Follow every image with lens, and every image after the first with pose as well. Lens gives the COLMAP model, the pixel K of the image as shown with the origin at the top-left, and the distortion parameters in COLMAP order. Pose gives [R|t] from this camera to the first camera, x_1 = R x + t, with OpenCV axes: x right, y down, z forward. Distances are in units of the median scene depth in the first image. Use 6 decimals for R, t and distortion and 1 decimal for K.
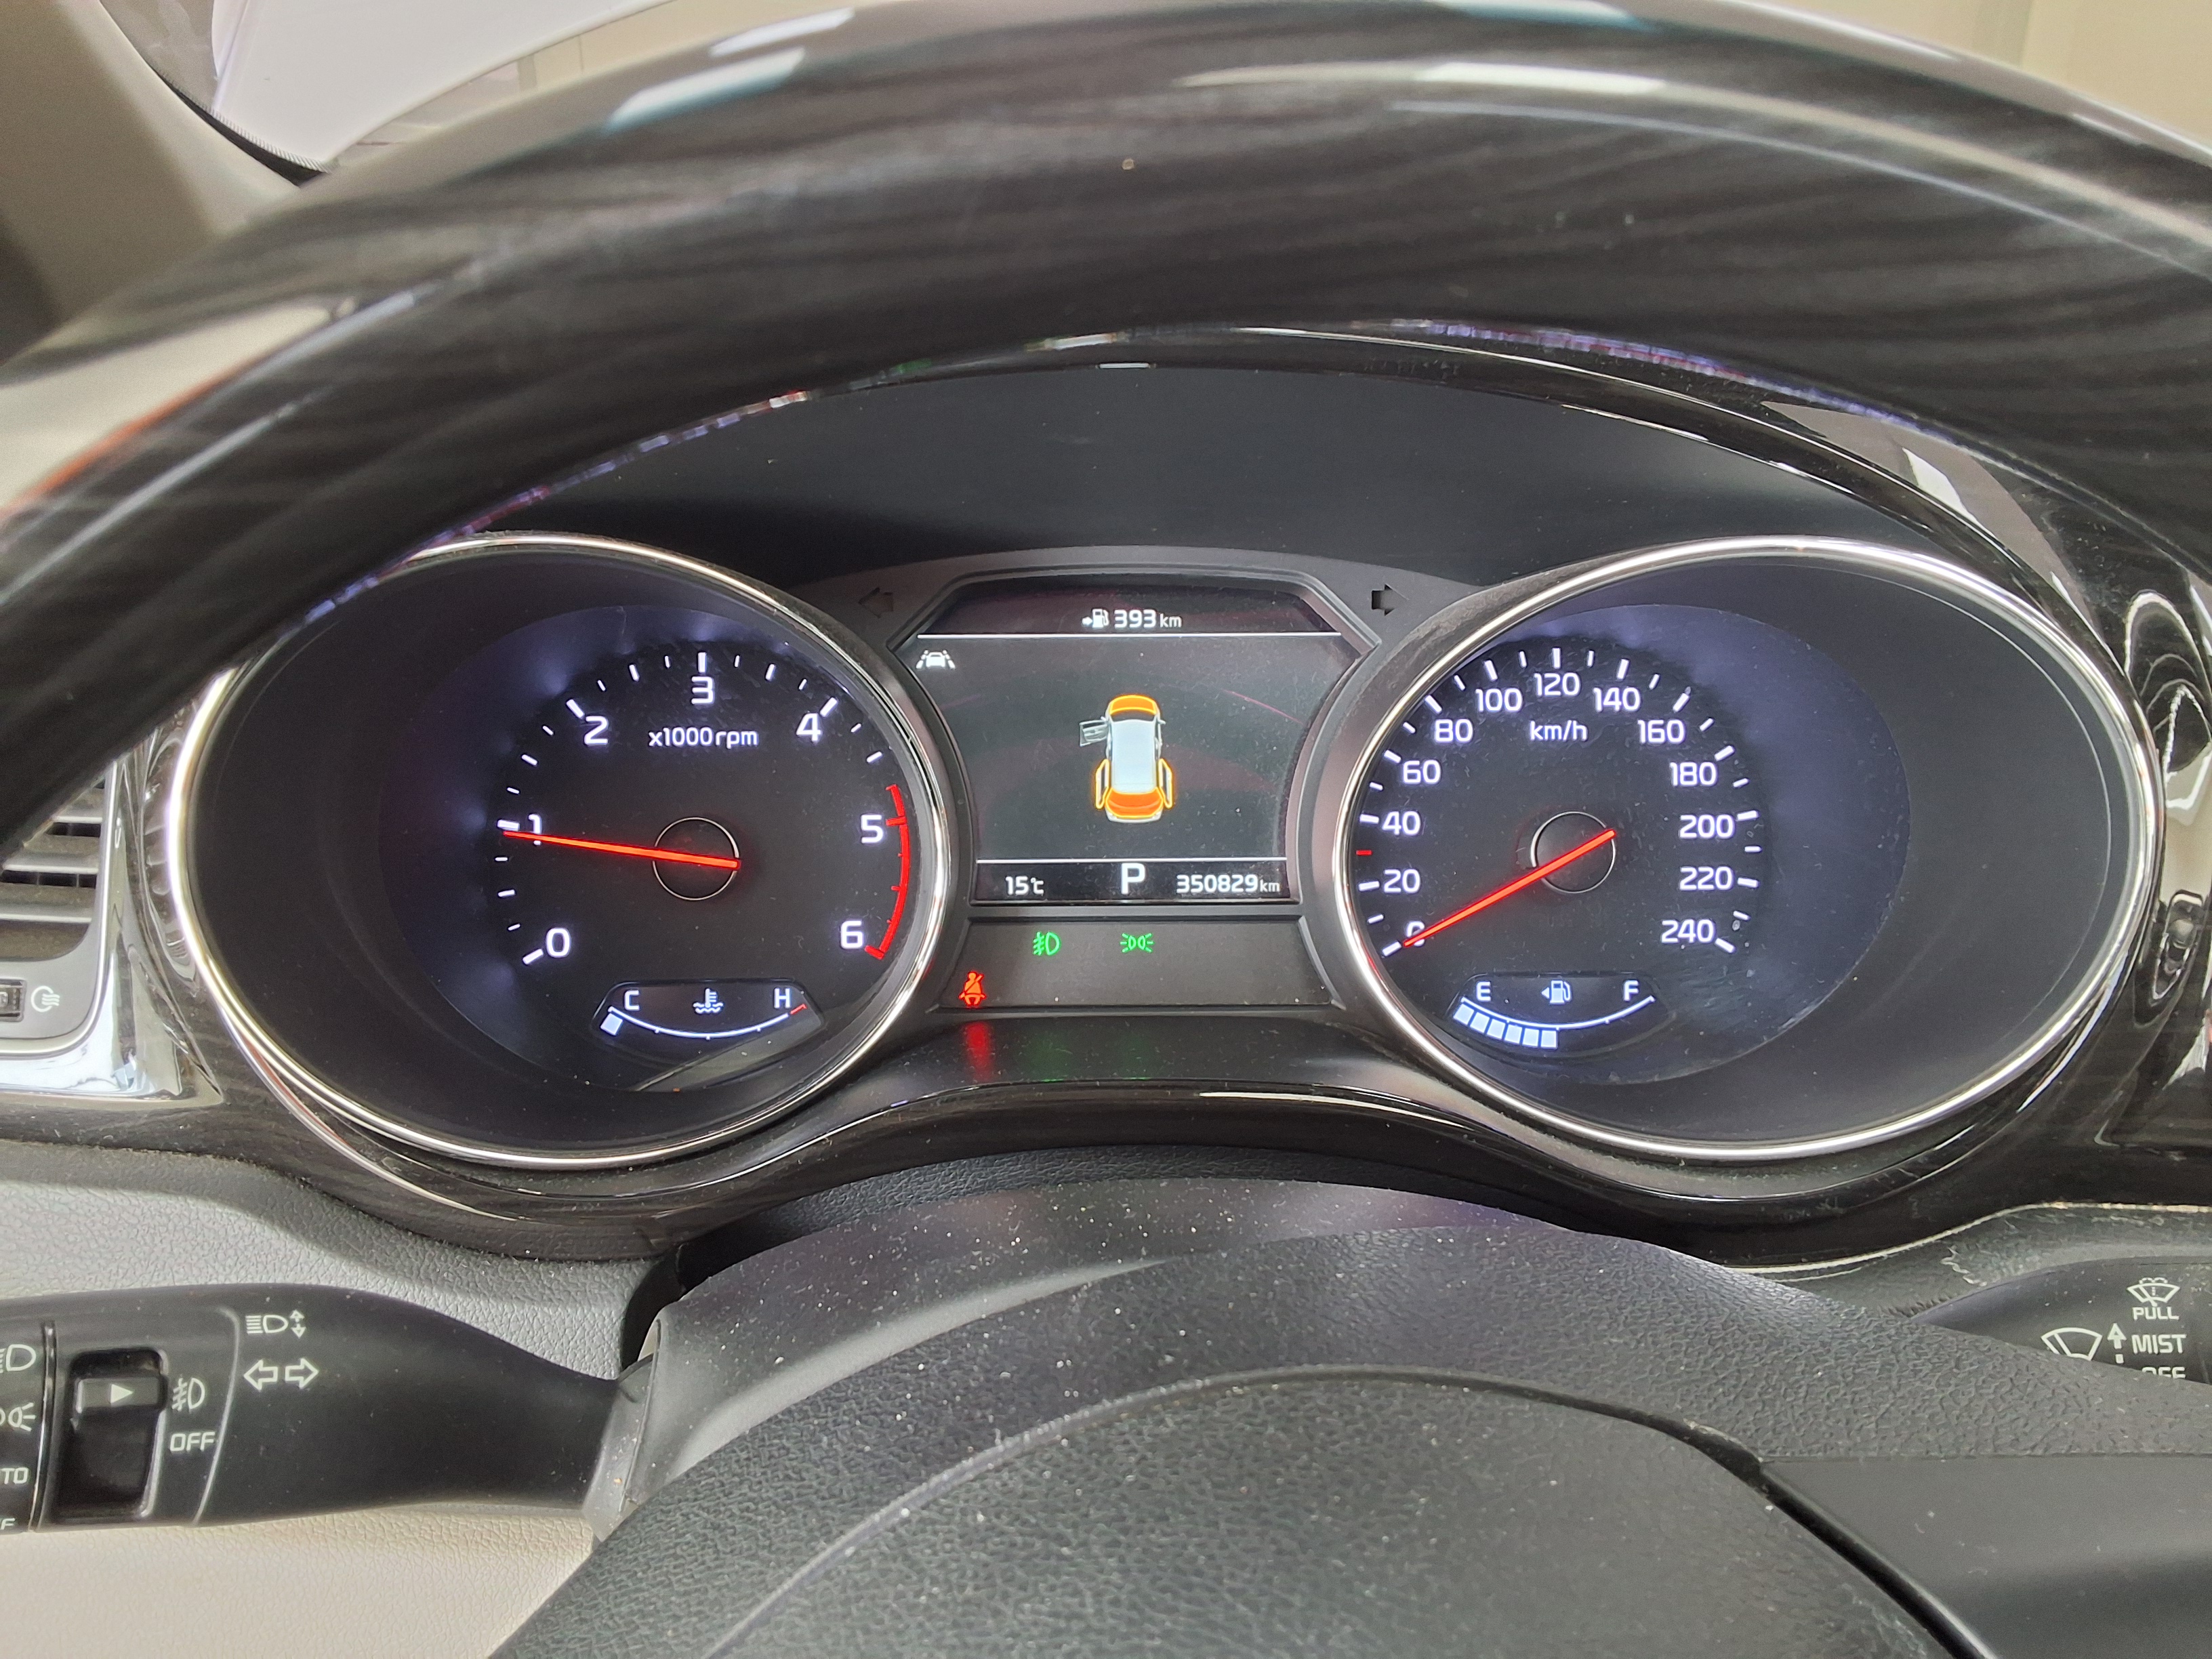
lens RADIAL K [[1738.6, 0, 1106.0], [0, 1738.6, 829.5], [0, 0, 1]] dist [0.112299, -0.154550]
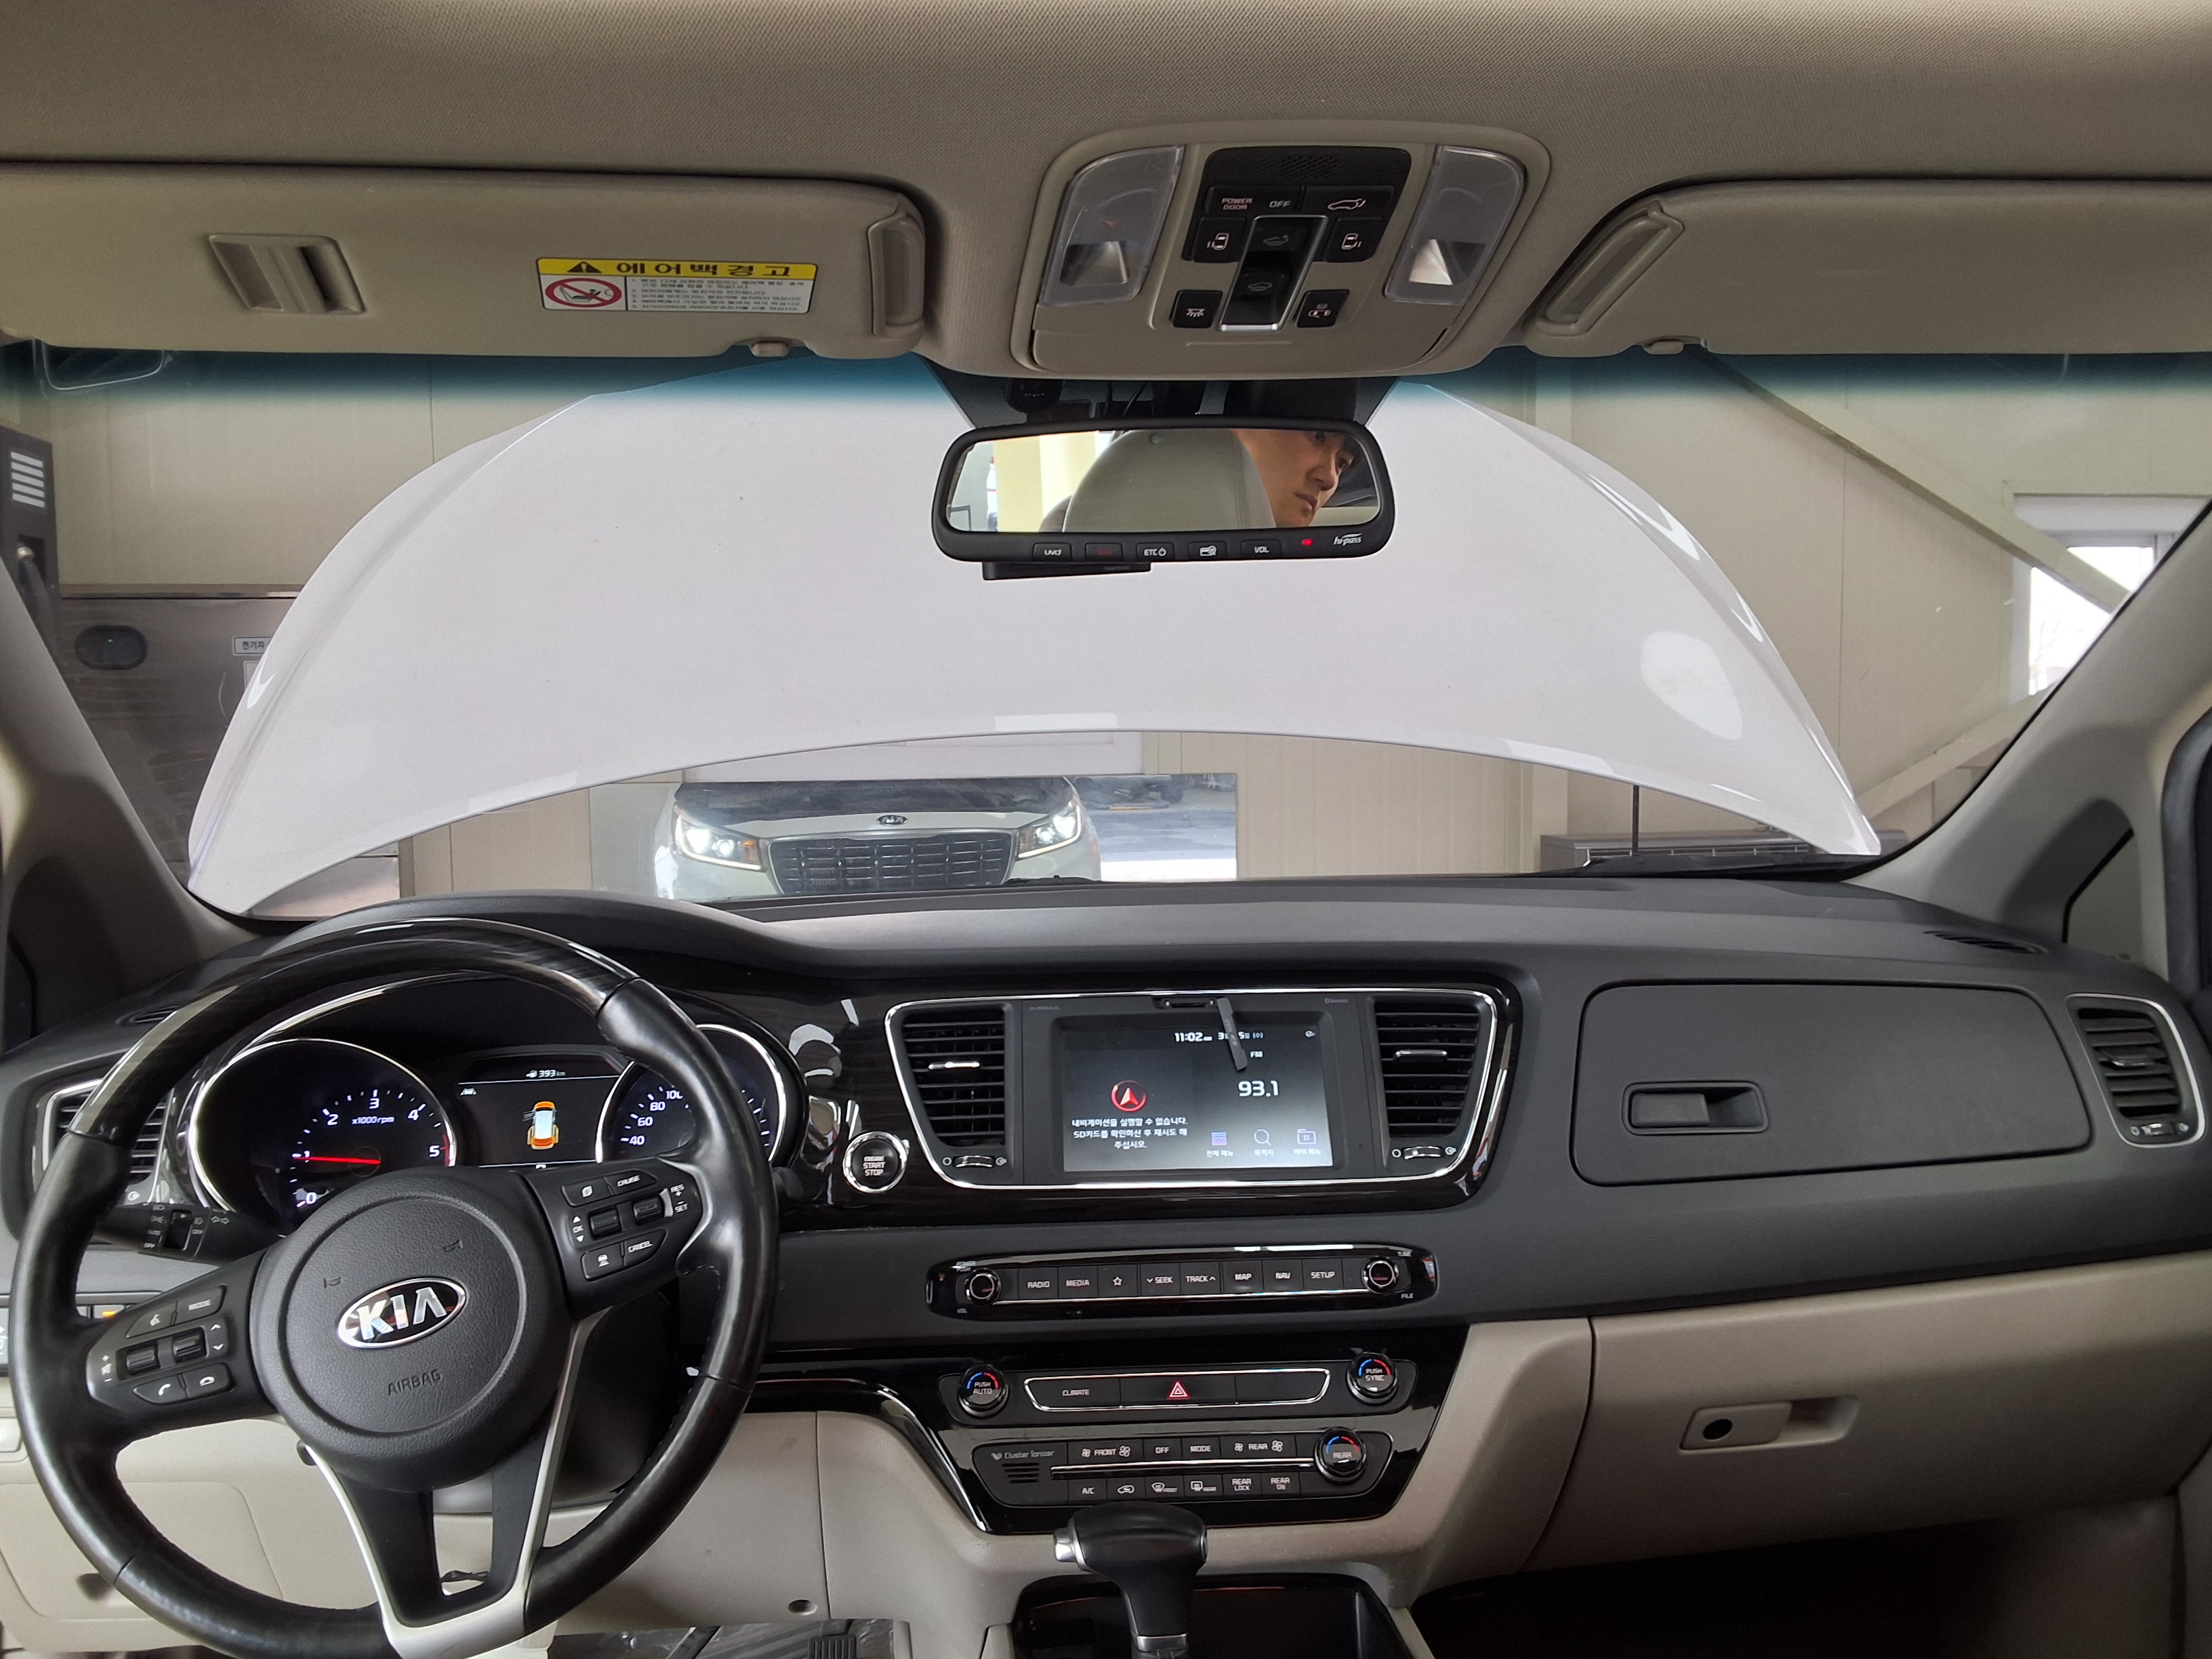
lens RADIAL K [[1738.6, 0, 1106.0], [0, 1738.6, 829.5], [0, 0, 1]] dist [0.112299, -0.154550]
pose [[0.996976, -0.030944, 0.071277, 0.721628], [0.053713, 0.937288, -0.344392, 0.527603], [-0.056150, 0.347180, 0.936116, -1.791955]]
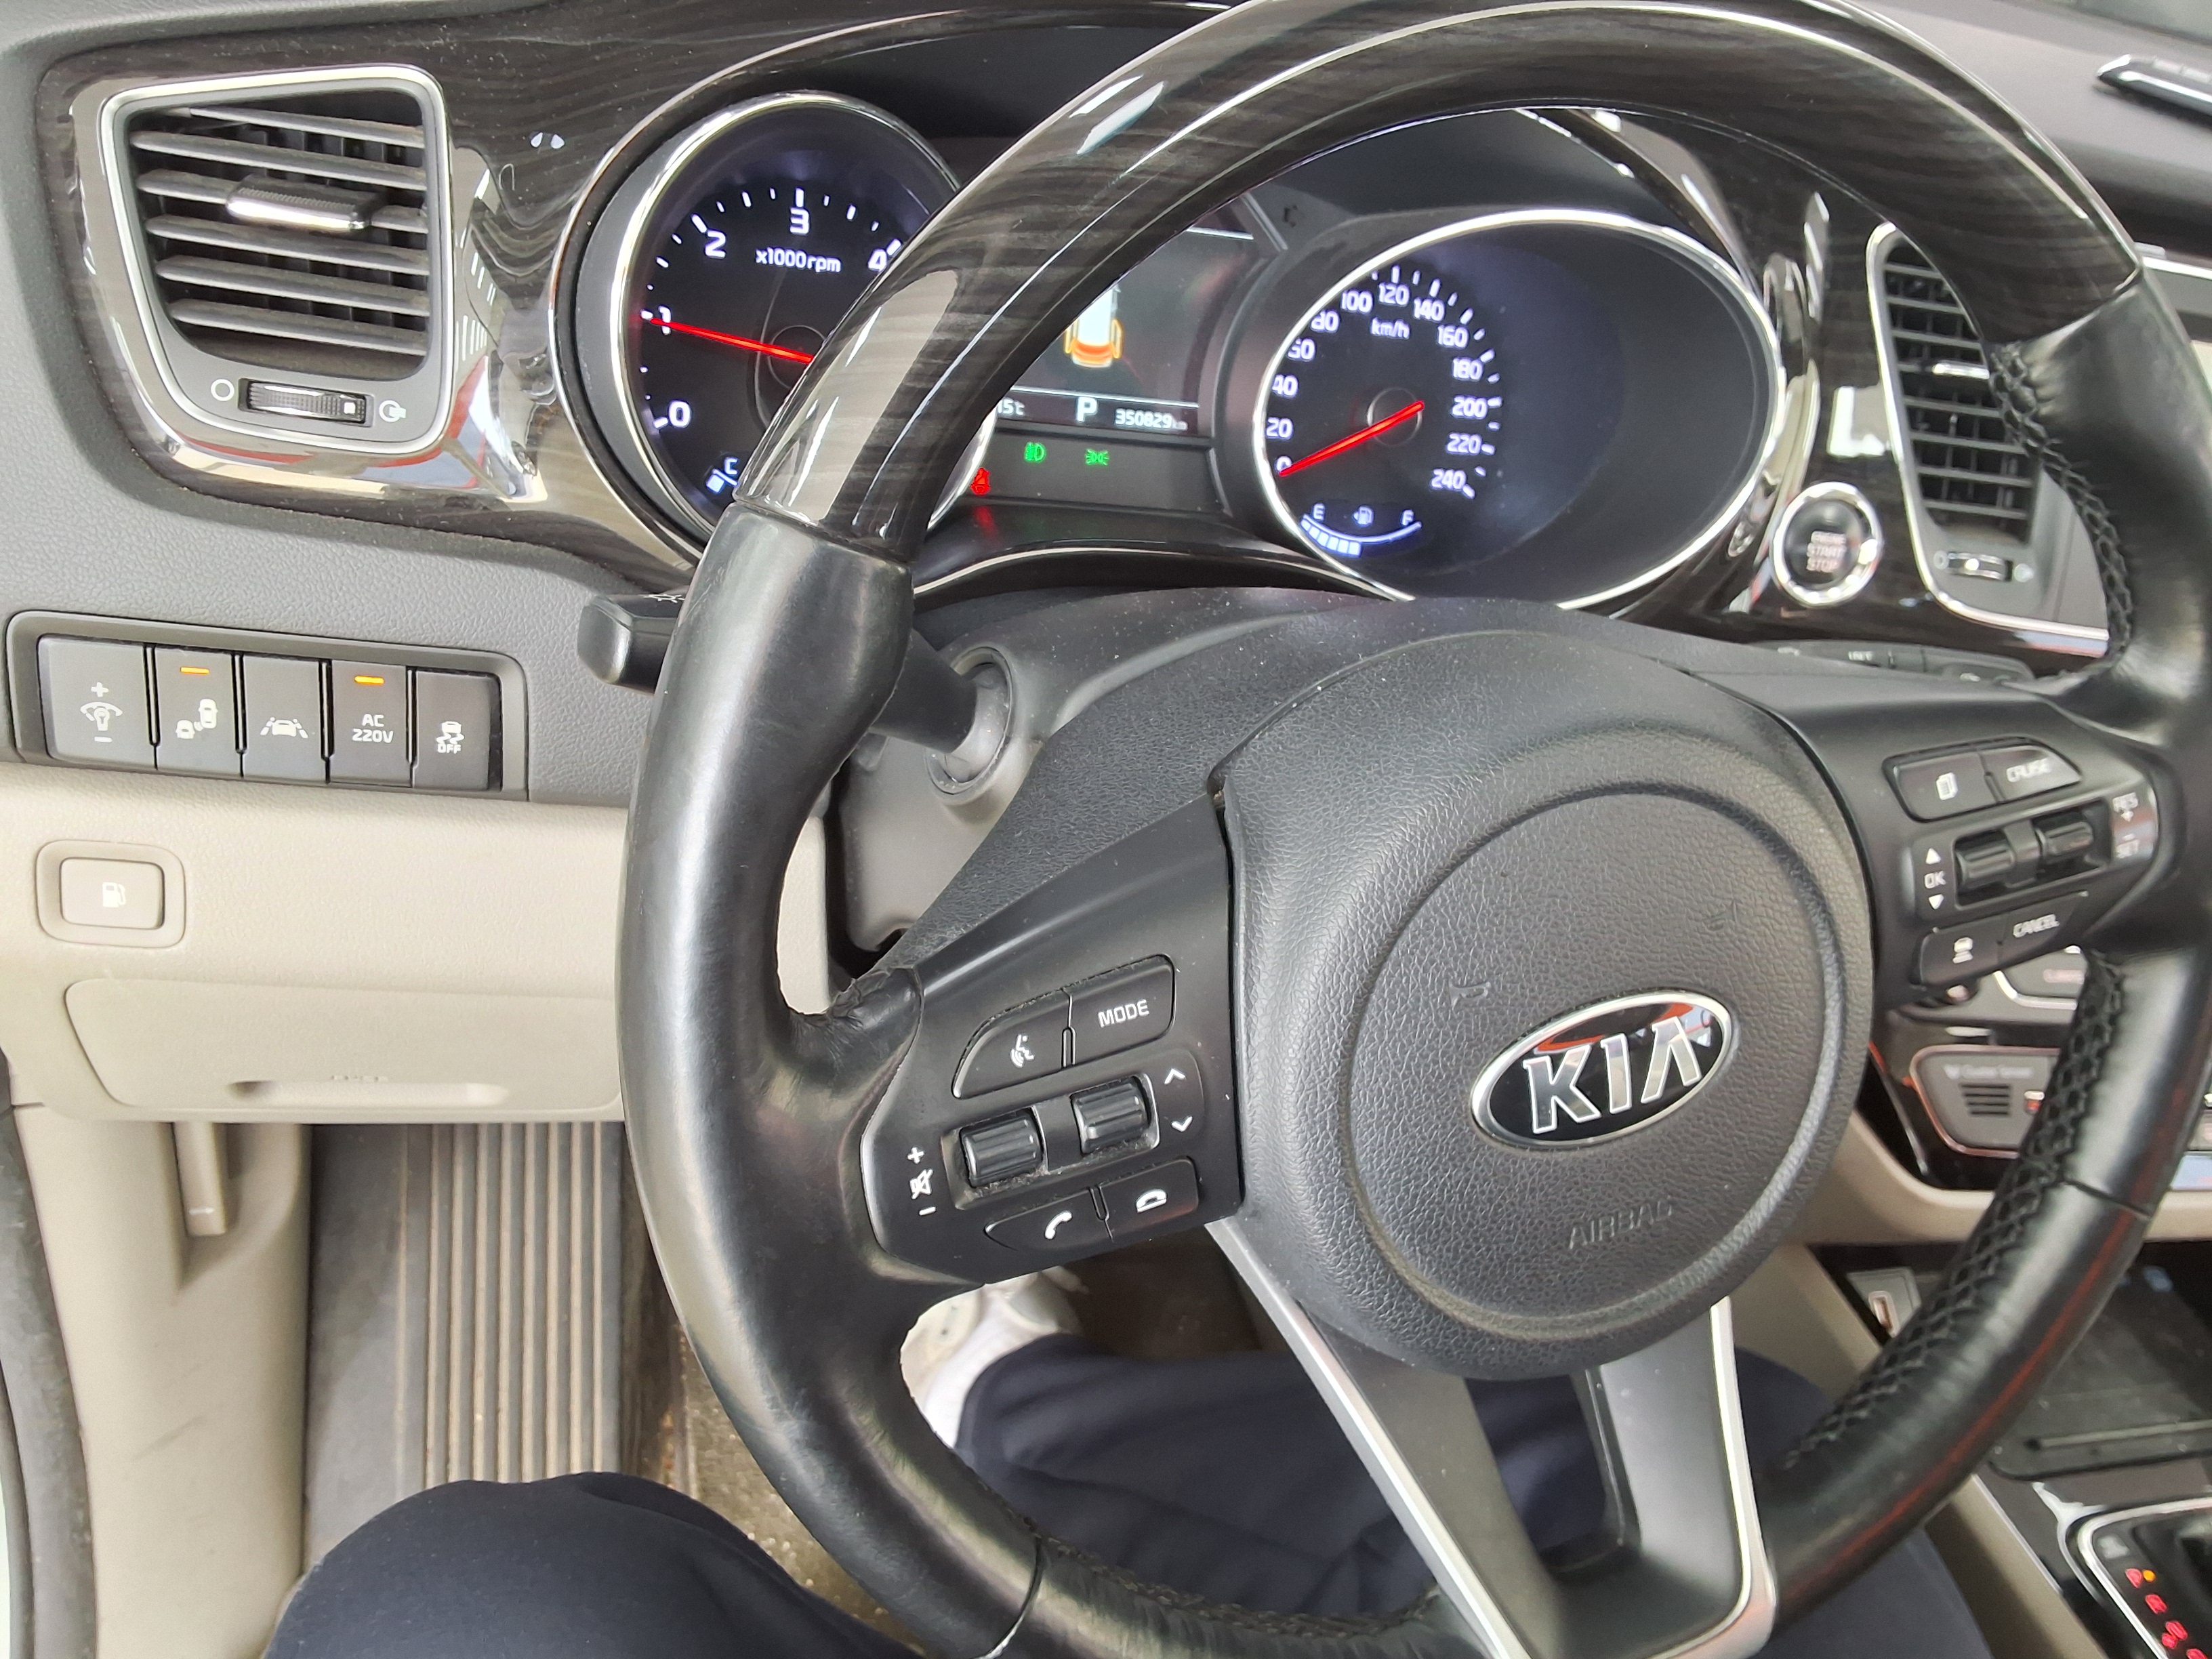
lens RADIAL K [[1738.6, 0, 1106.0], [0, 1738.6, 829.5], [0, 0, 1]] dist [0.112299, -0.154550]
pose [[0.949605, 0.019022, 0.312873, -0.402446], [-0.089404, 0.973131, 0.212186, 0.057698], [-0.300430, -0.229465, 0.925790, -0.347856]]
